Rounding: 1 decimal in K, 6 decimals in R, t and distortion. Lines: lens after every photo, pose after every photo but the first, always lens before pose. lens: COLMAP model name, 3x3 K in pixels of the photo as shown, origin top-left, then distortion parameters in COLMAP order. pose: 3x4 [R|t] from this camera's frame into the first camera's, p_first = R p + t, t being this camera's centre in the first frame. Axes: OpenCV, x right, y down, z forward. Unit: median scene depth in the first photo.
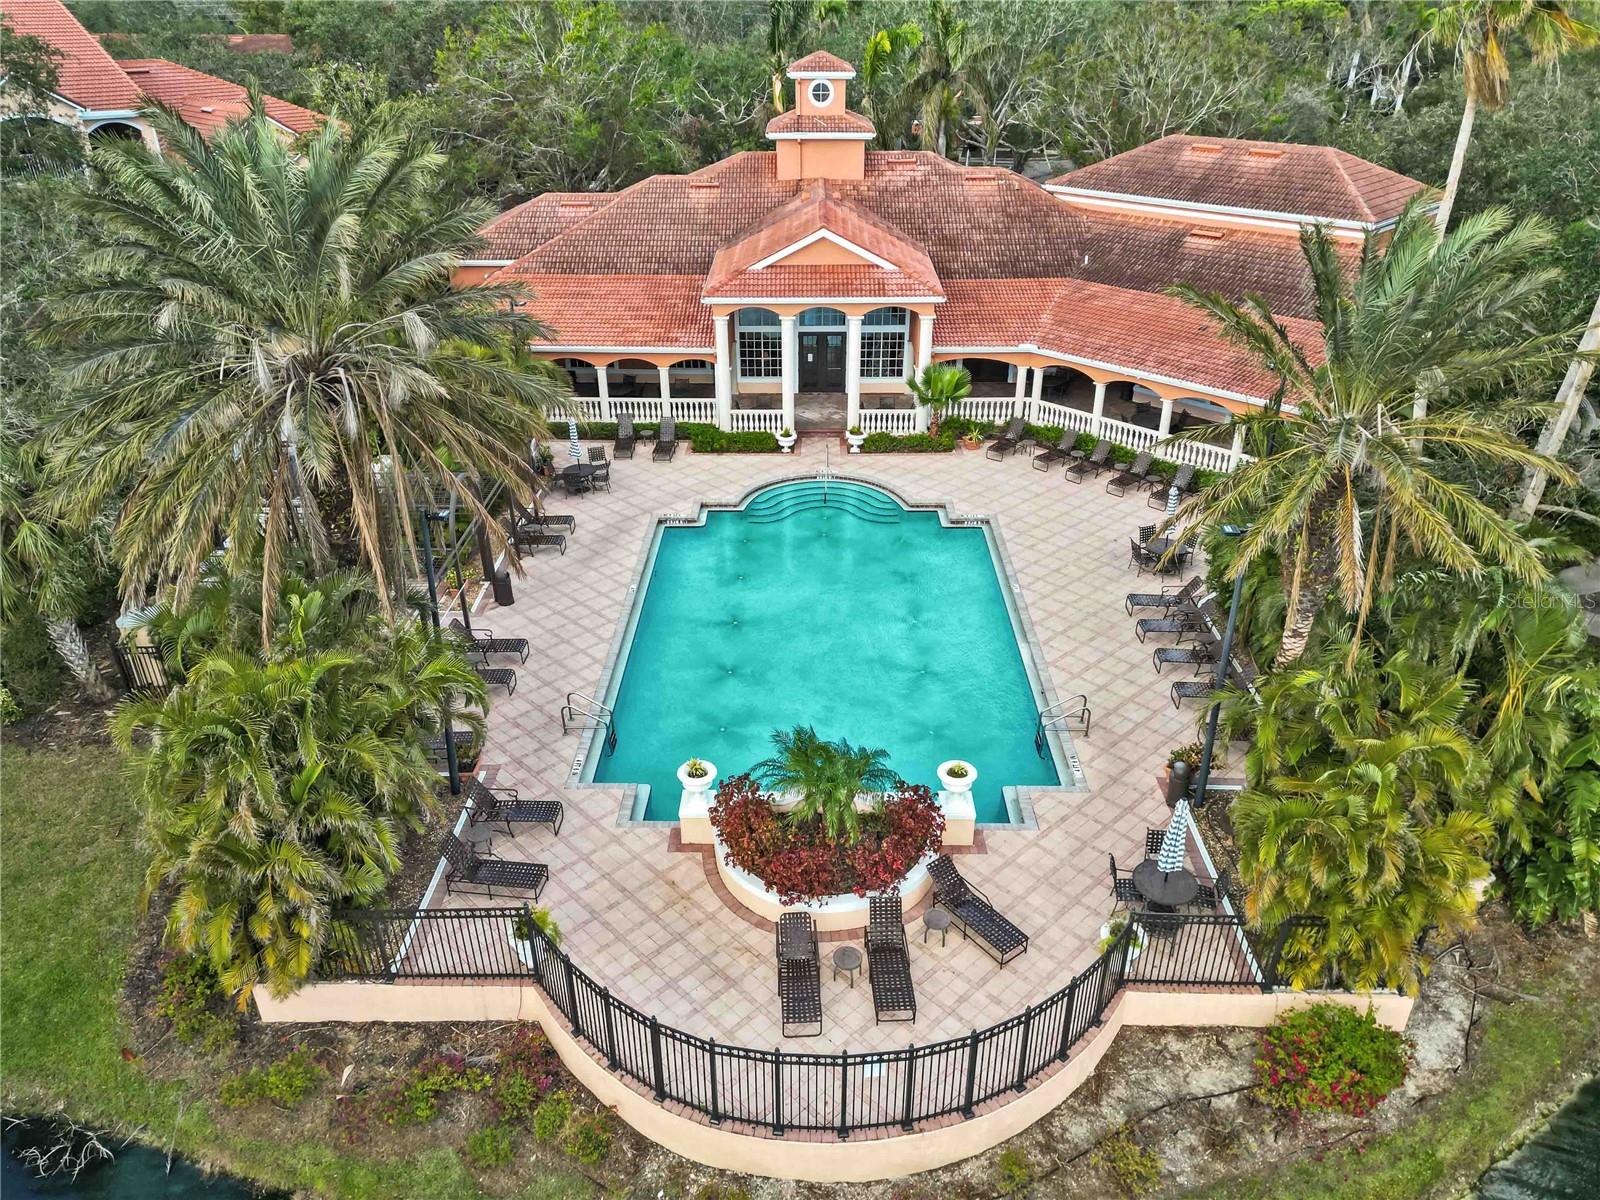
lens RADIAL K [[1110.2, 0, 800.0], [0, 1110.2, 600.0], [0, 0, 1]] dist [0.033673, -0.000205]
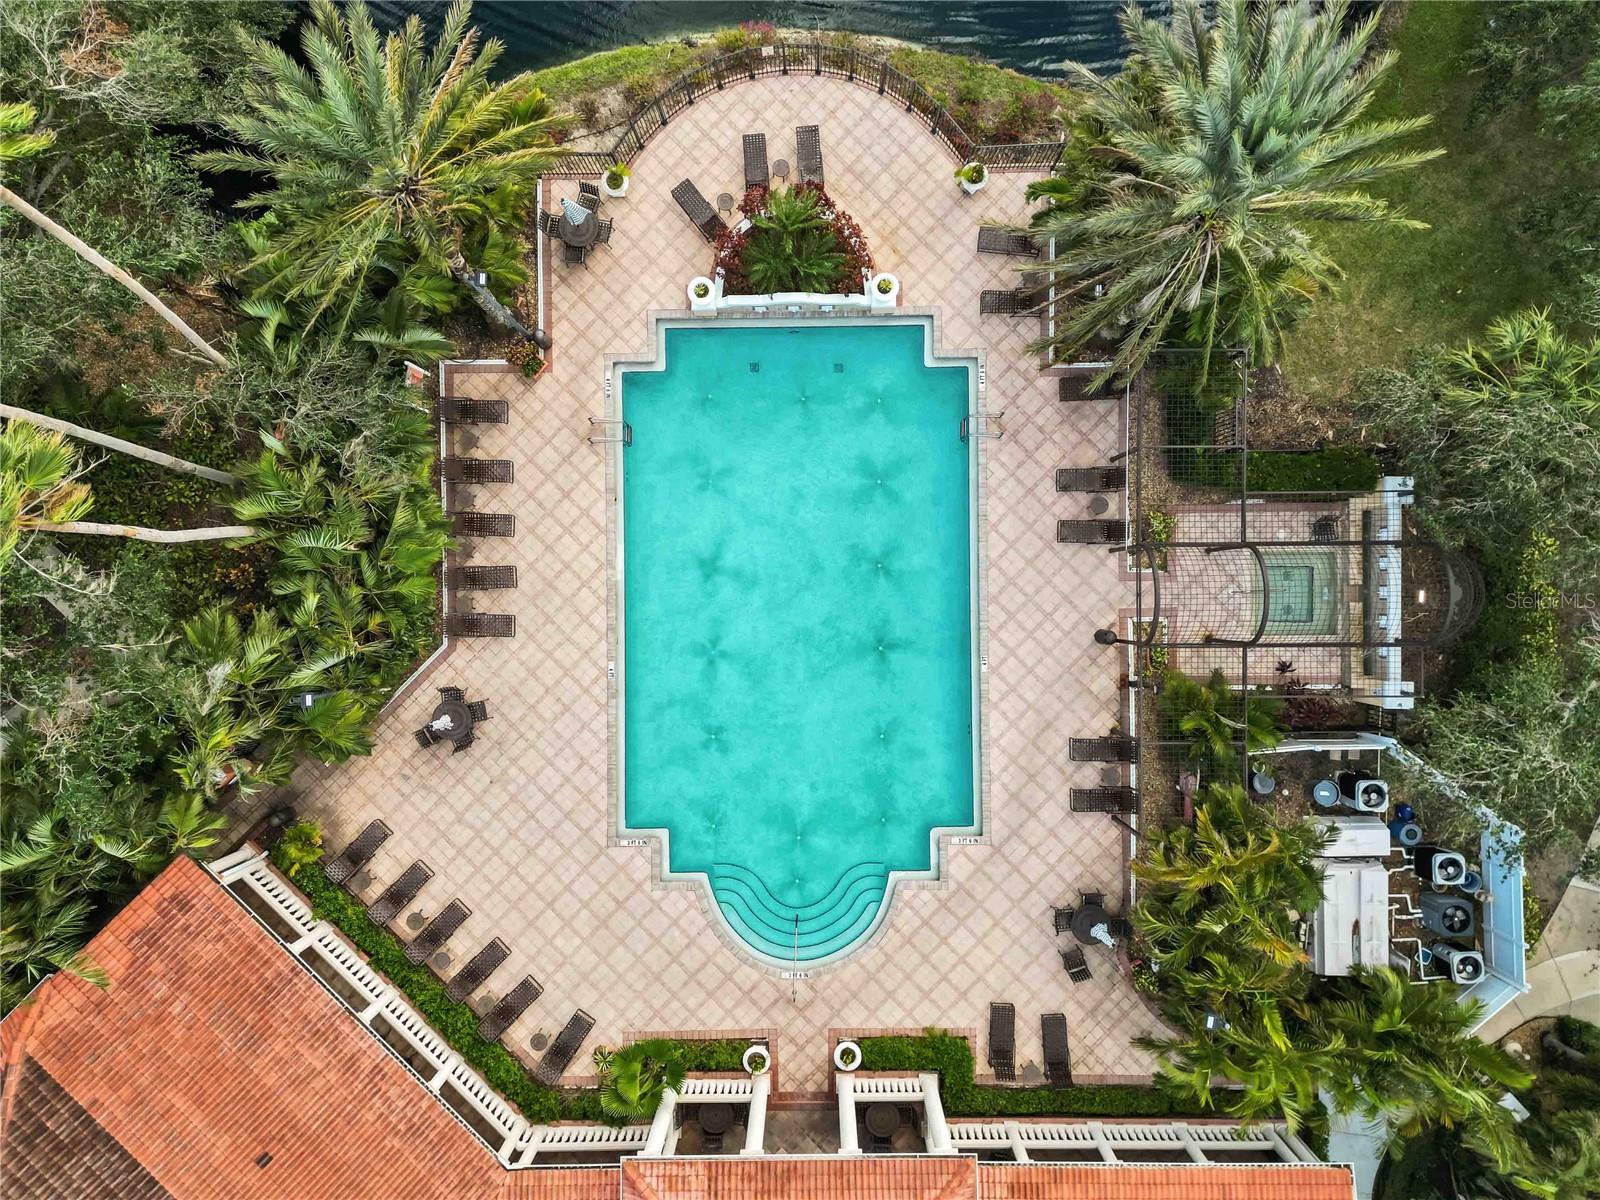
lens RADIAL K [[1110.2, 0, 800.0], [0, 1110.2, 600.0], [0, 0, 1]] dist [0.033673, -0.000205]
pose [[-0.999655, 0.023928, 0.010798, 0.010047], [-0.001888, -0.475785, 0.879559, -1.354833], [0.026183, 0.879236, 0.475666, 0.697921]]
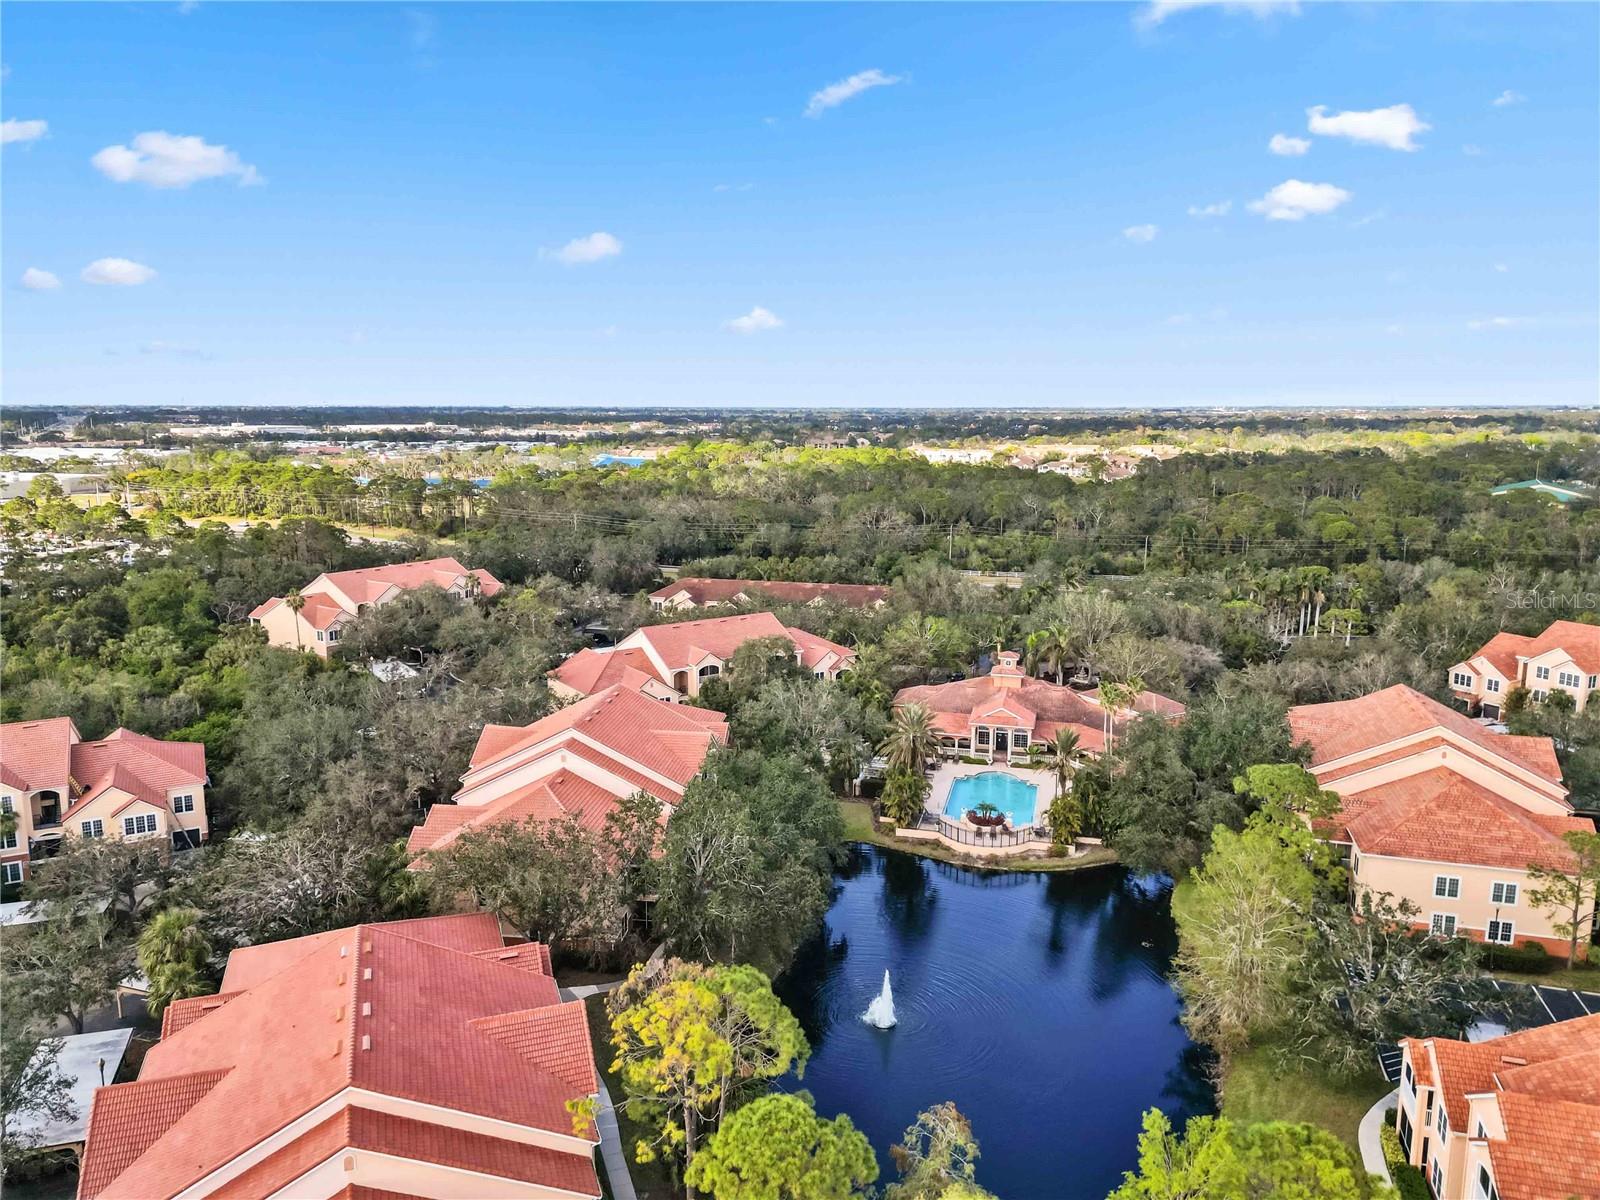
lens RADIAL K [[1091.3, 0, 800.0], [0, 1091.3, 600.0], [0, 0, 1]] dist [0.176756, -0.000037]
pose [[0.972443, 0.046242, -0.228508, 0.366261], [-0.116372, 0.945576, -0.303881, 1.042727], [0.202020, 0.322099, 0.924900, -5.255108]]
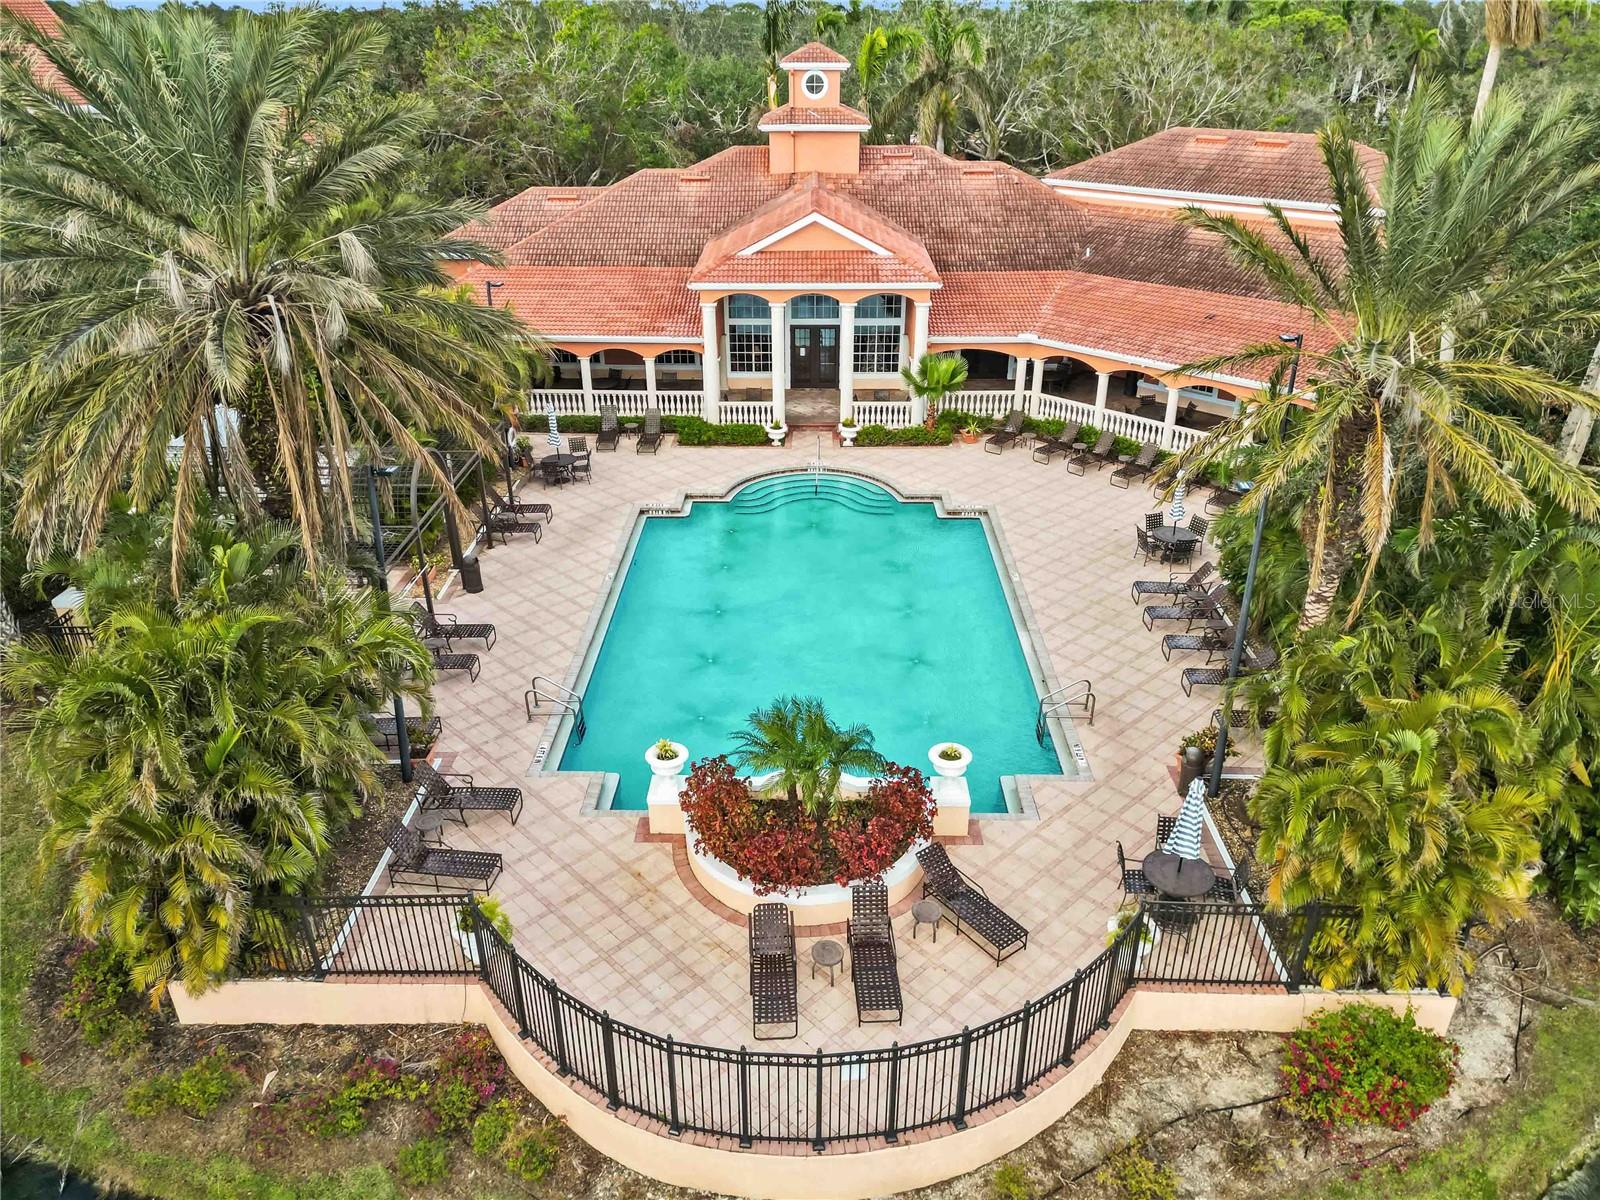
lens RADIAL K [[1115.6, 0, 800.0], [0, 1115.6, 600.0], [0, 0, 1]] dist [0.031877, -0.001898]
pose [[0.999996, 0.002135, -0.001675, 0.019834], [-0.002184, 0.999549, -0.029957, 0.058290], [0.001610, 0.029961, 0.999550, 0.079324]]
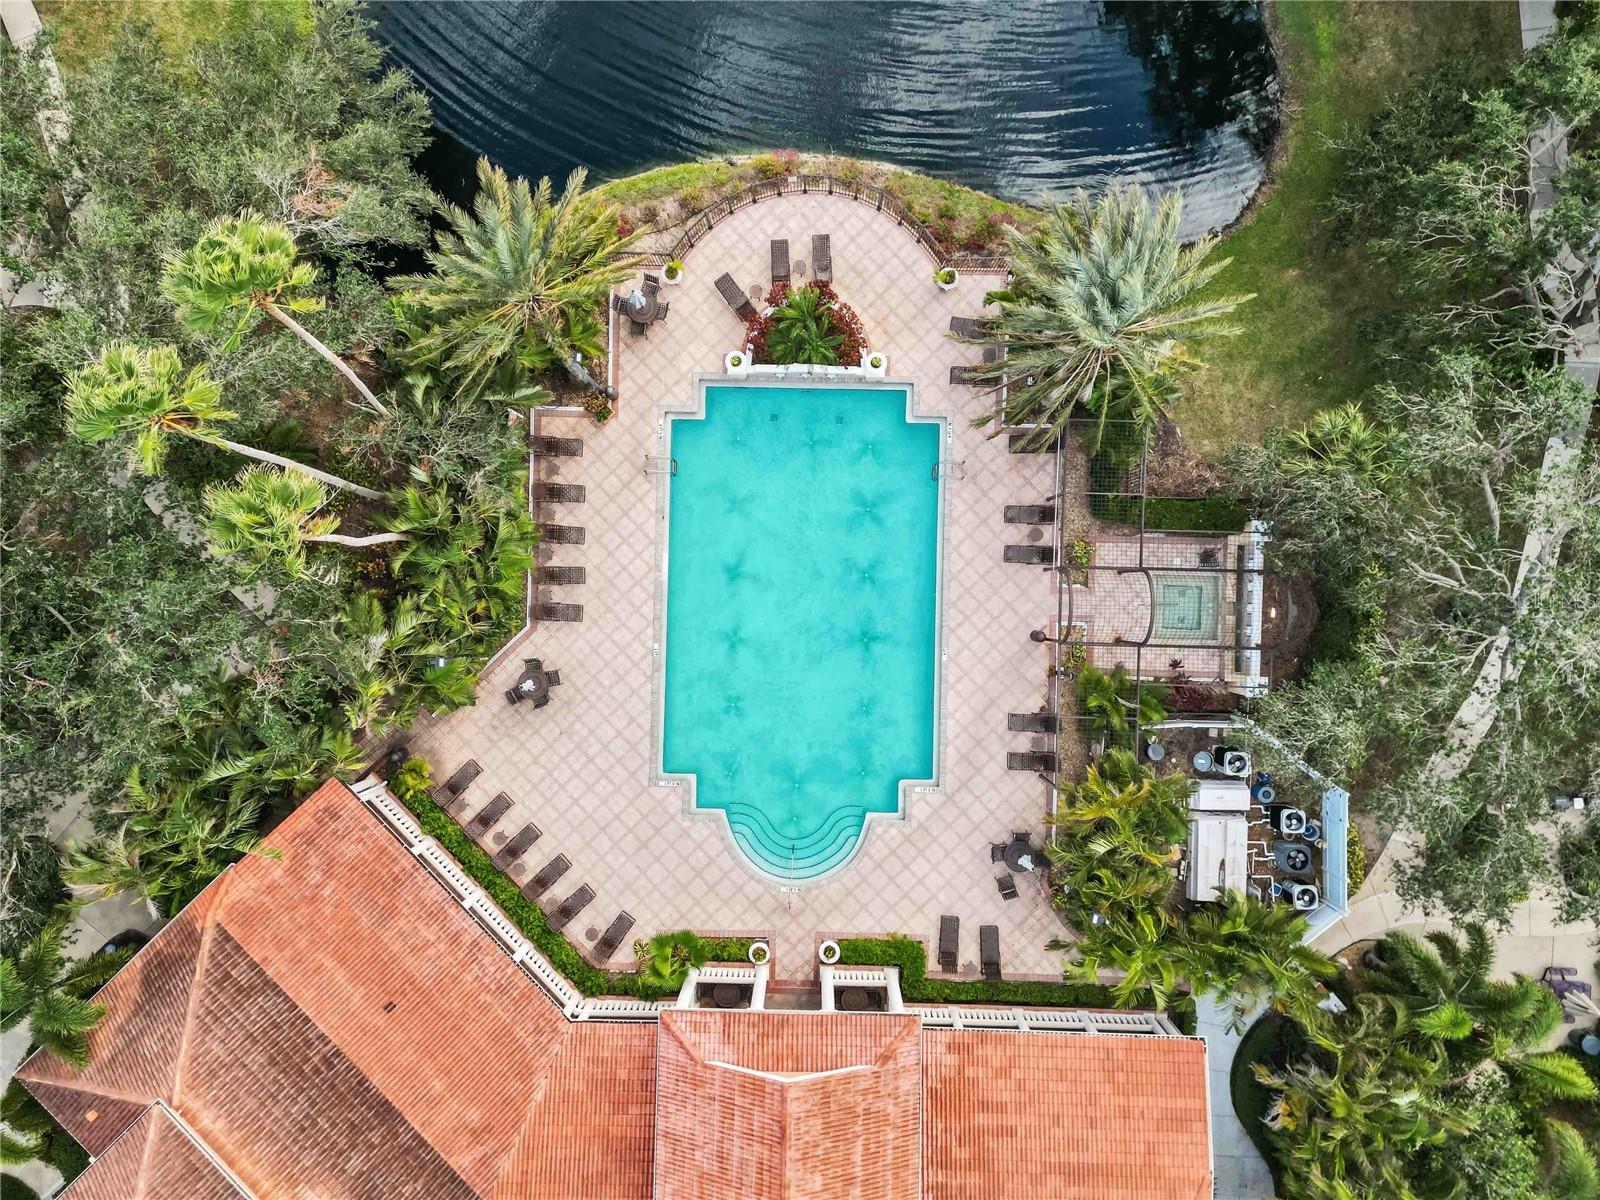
lens RADIAL K [[1110.2, 0, 800.0], [0, 1110.2, 600.0], [0, 0, 1]] dist [0.033673, -0.000205]
pose [[-0.999876, -0.007458, 0.013867, 0.005644], [0.015745, -0.478675, 0.877851, -1.755856], [0.000091, 0.877961, 0.478733, 0.472660]]
